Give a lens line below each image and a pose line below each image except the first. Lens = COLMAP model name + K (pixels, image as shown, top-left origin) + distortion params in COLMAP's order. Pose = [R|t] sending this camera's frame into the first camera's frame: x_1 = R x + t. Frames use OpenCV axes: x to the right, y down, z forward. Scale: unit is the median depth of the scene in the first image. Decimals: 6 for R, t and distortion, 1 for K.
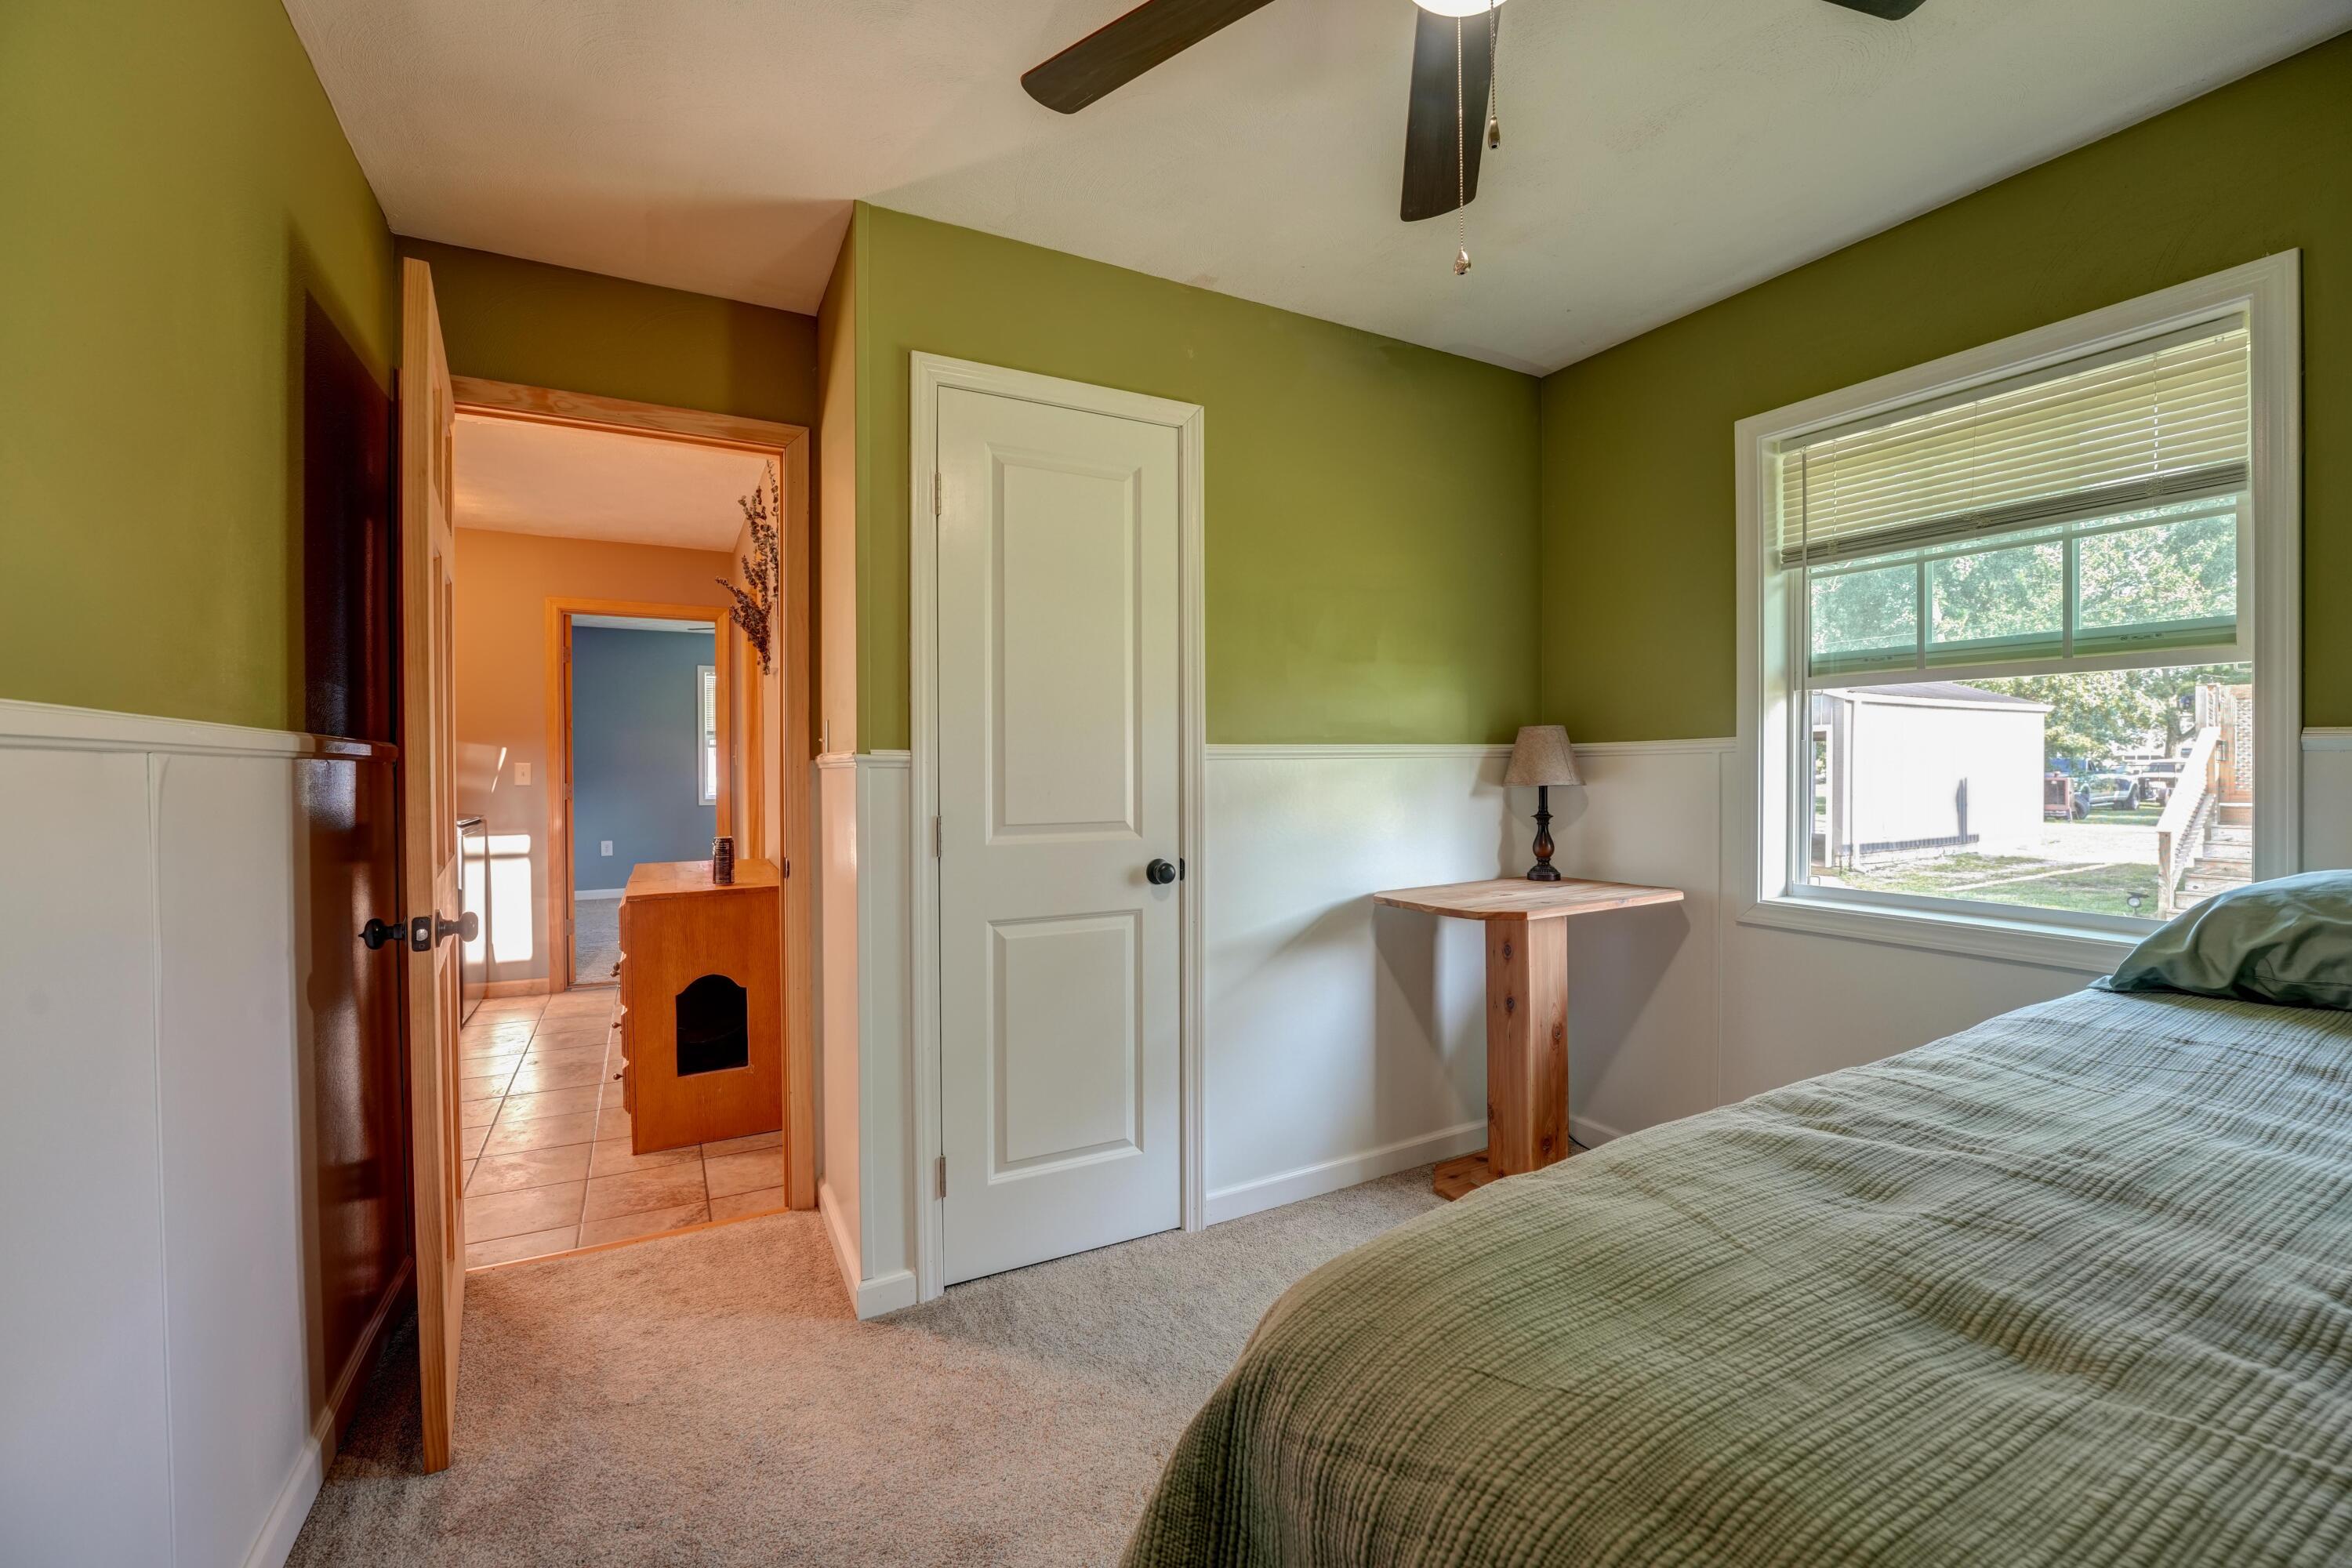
lens RADIAL K [[963.2, 0, 1181.7], [0, 963.2, 777.0], [0, 0, 1]] dist [-0.010077, 0.000663]
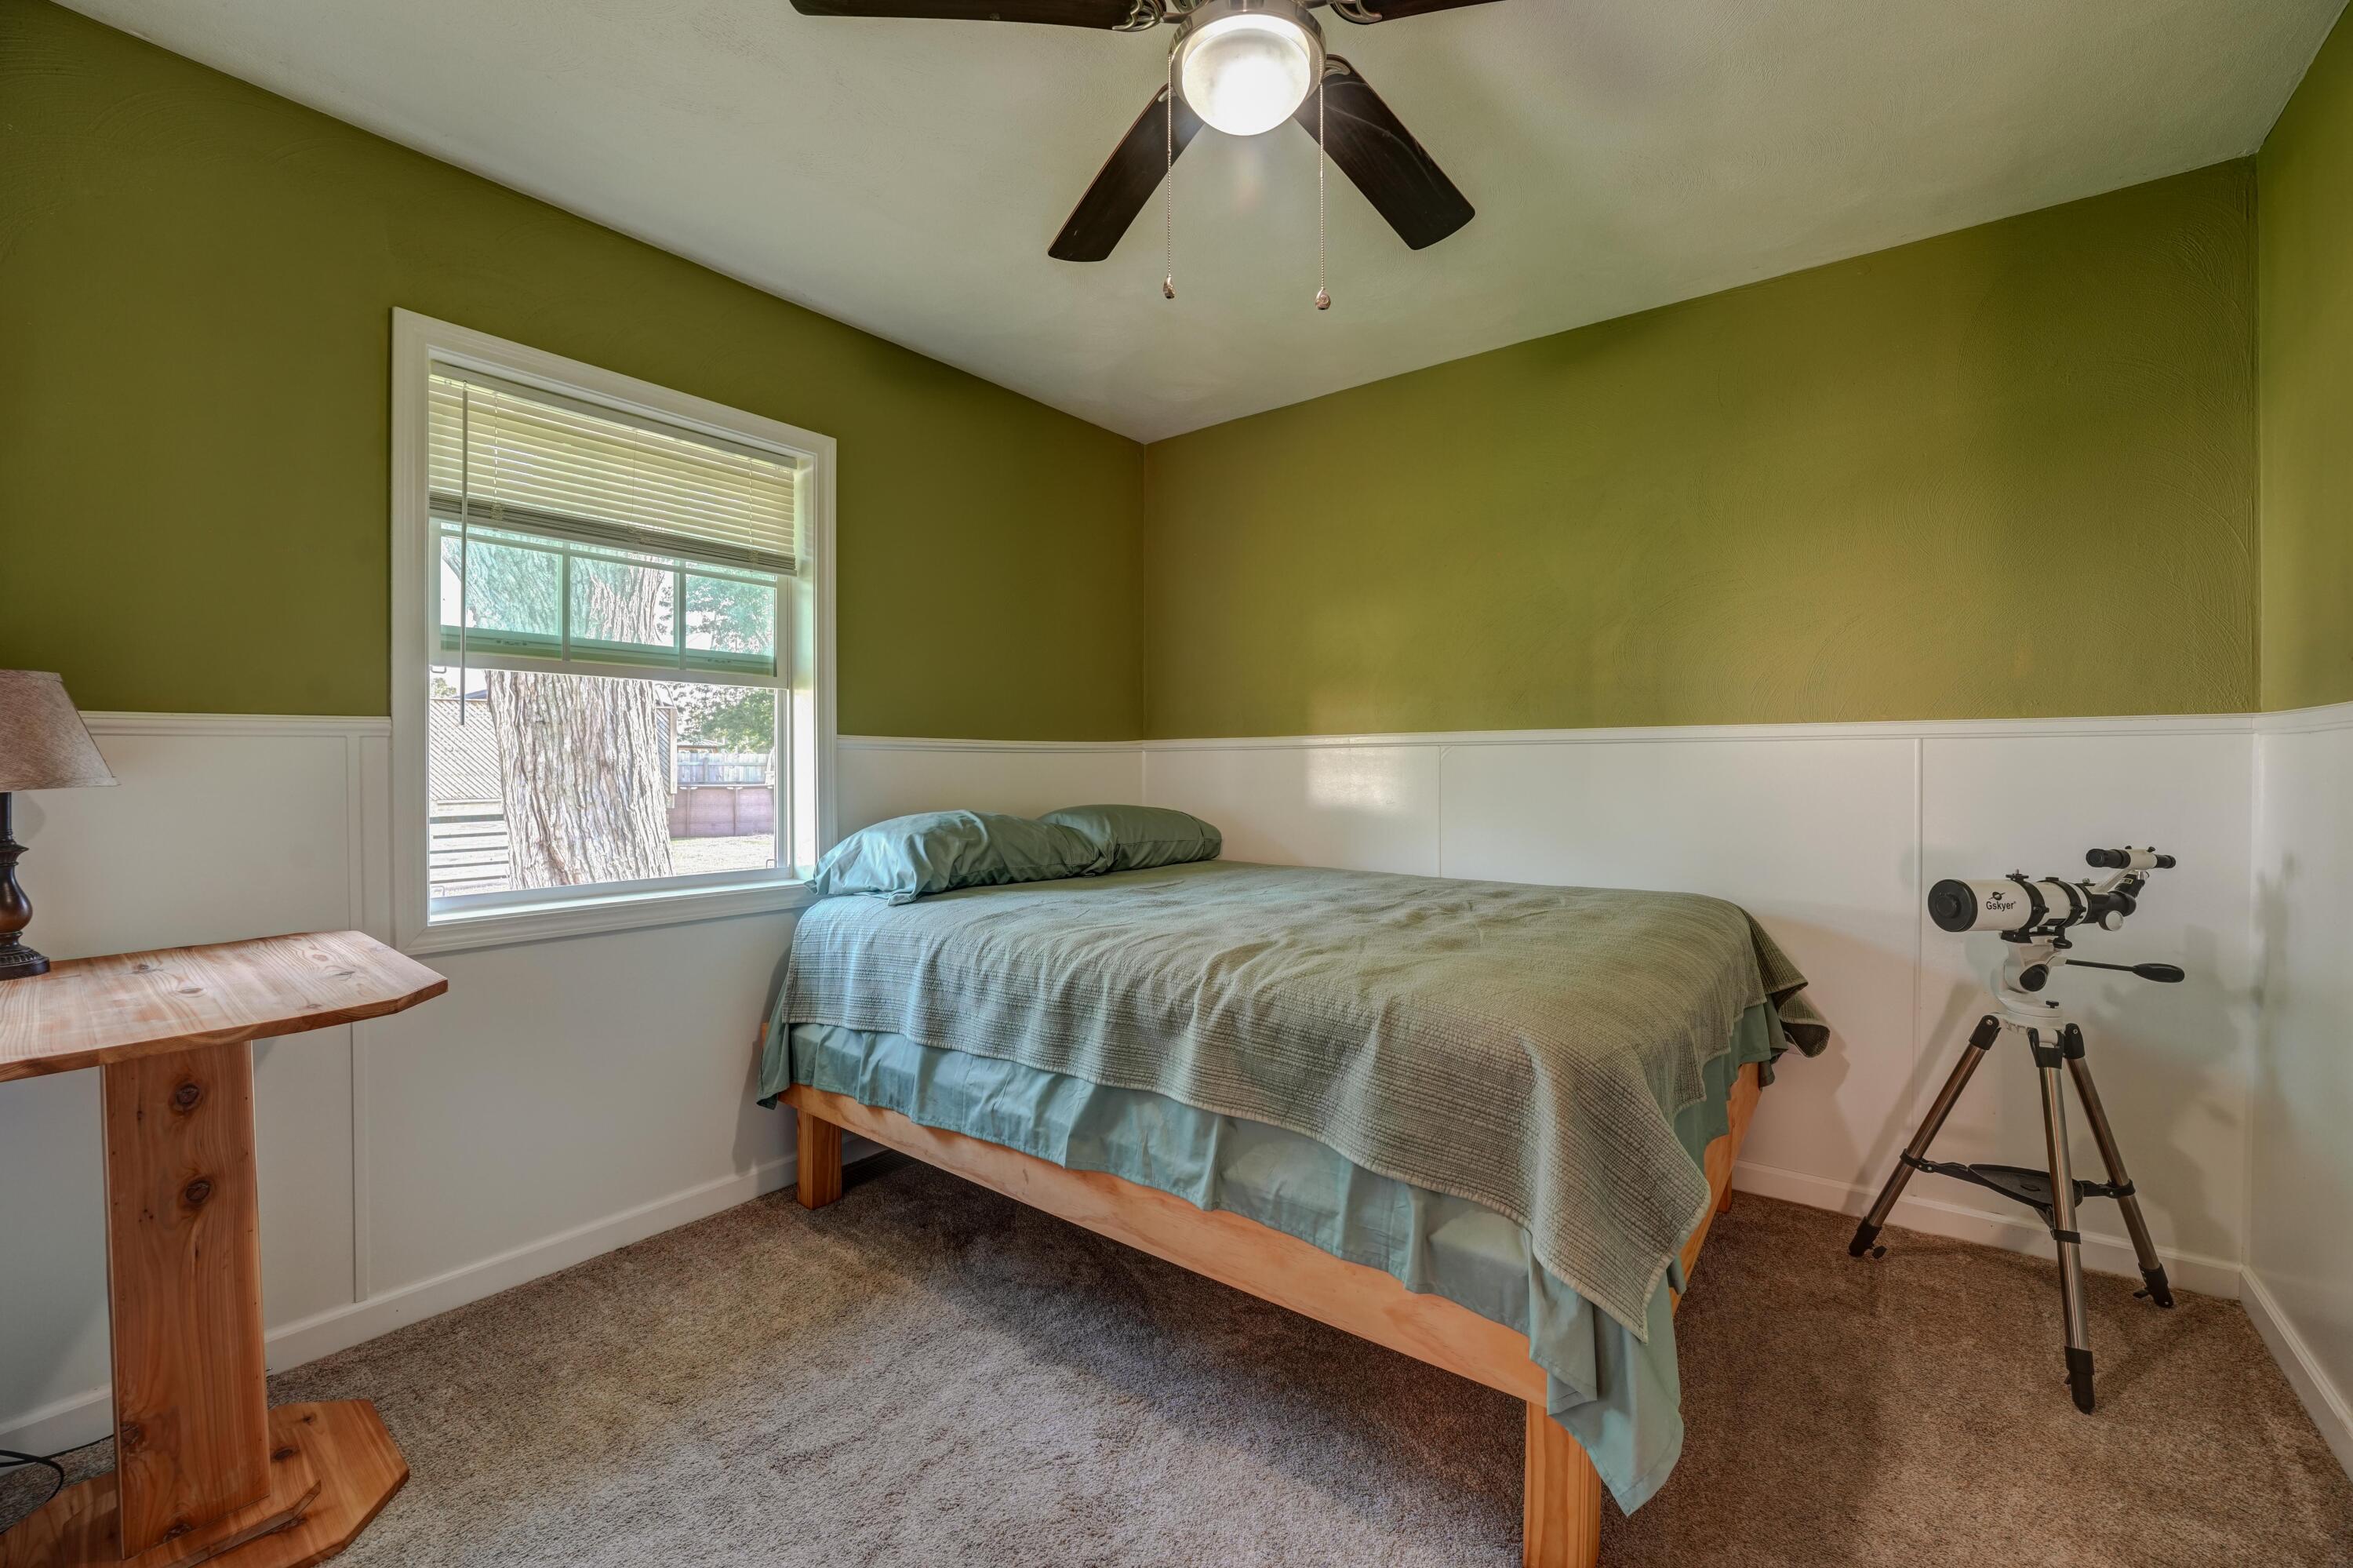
lens RADIAL K [[963.6, 0, 1188.2], [0, 963.6, 780.6], [0, 0, 1]] dist [-0.010077, 0.000663]
pose [[-0.398992, -0.020905, 0.916716, -0.409470], [0.004246, 0.999687, 0.024645, -0.007749], [-0.916945, 0.013726, -0.398778, 0.776241]]
